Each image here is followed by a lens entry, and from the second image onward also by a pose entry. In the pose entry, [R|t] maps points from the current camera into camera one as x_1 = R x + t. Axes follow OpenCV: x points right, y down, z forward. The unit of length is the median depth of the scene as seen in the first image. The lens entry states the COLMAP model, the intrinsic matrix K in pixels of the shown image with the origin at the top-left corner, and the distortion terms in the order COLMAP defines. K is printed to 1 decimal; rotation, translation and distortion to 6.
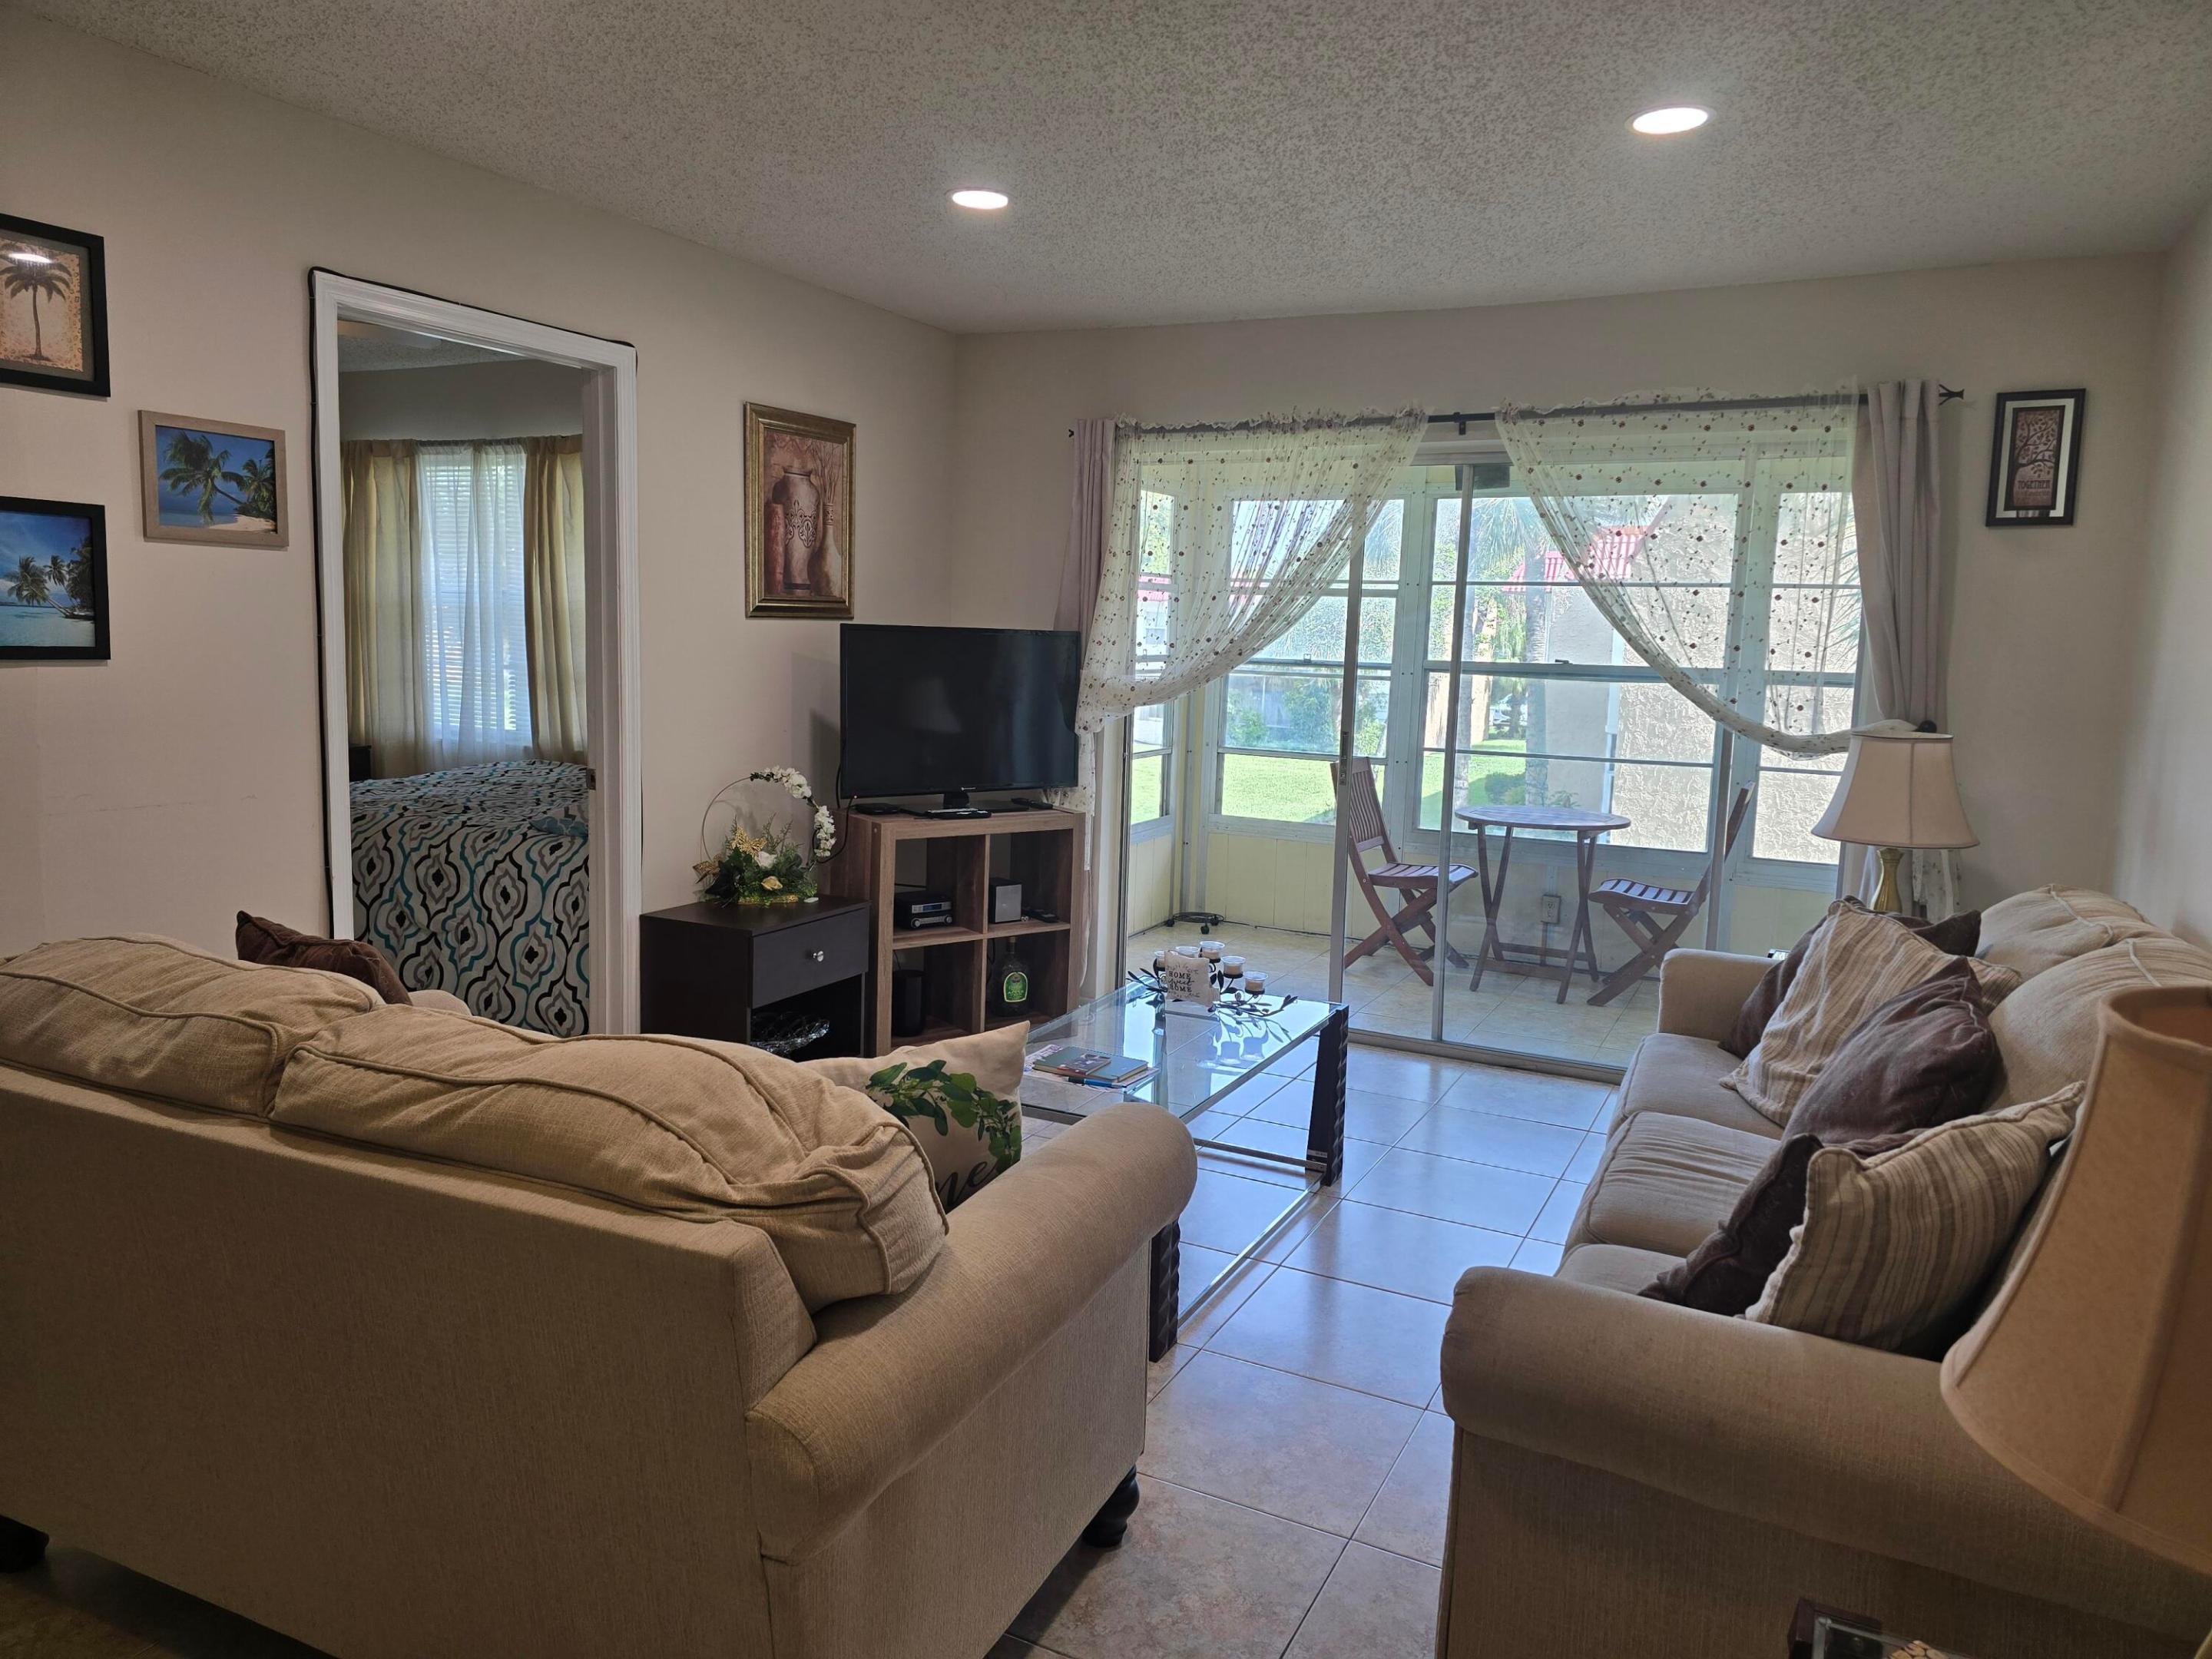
lens RADIAL K [[1489.3, 0, 1116.8], [0, 1489.3, 817.4], [0, 0, 1]] dist [0.007254, 0.000639]
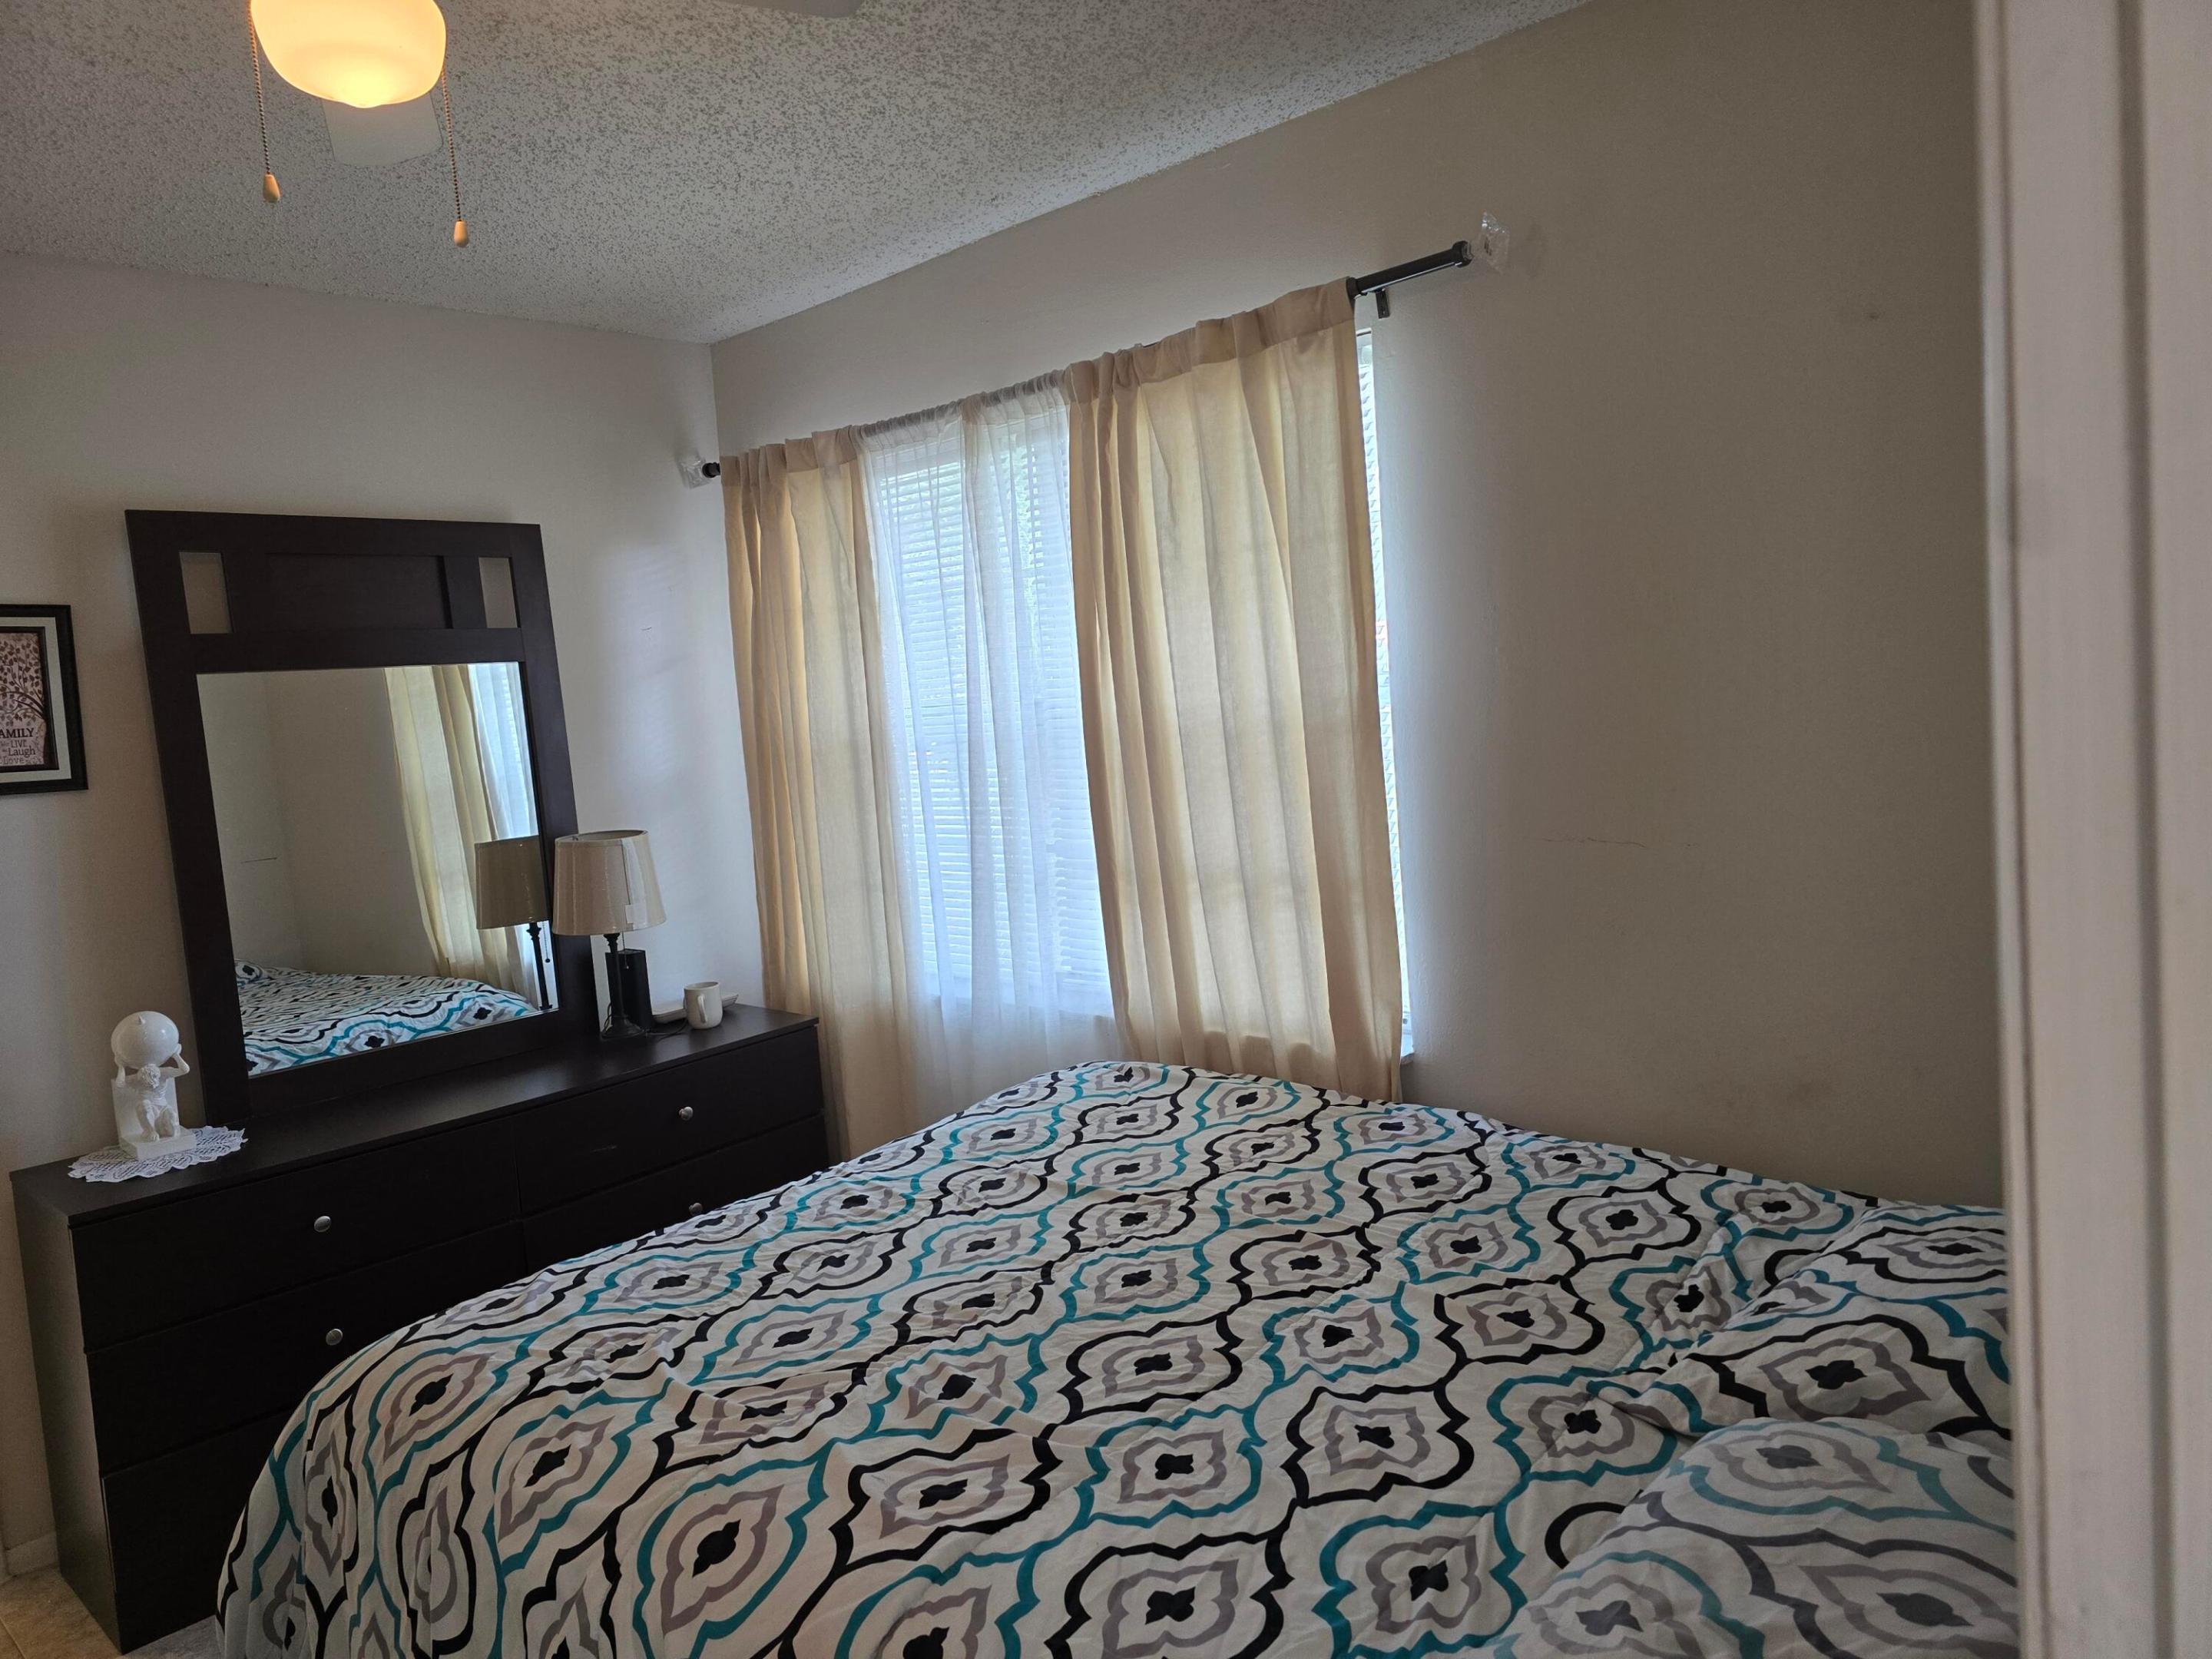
lens RADIAL K [[1489.3, 0, 1103.7], [0, 1489.3, 828.8], [0, 0, 1]] dist [0.007254, 0.000639]
pose [[0.949850, -0.076467, -0.303213, -0.243606], [0.067371, 0.996911, -0.040363, -0.088377], [0.305363, 0.017911, 0.952068, 0.538244]]
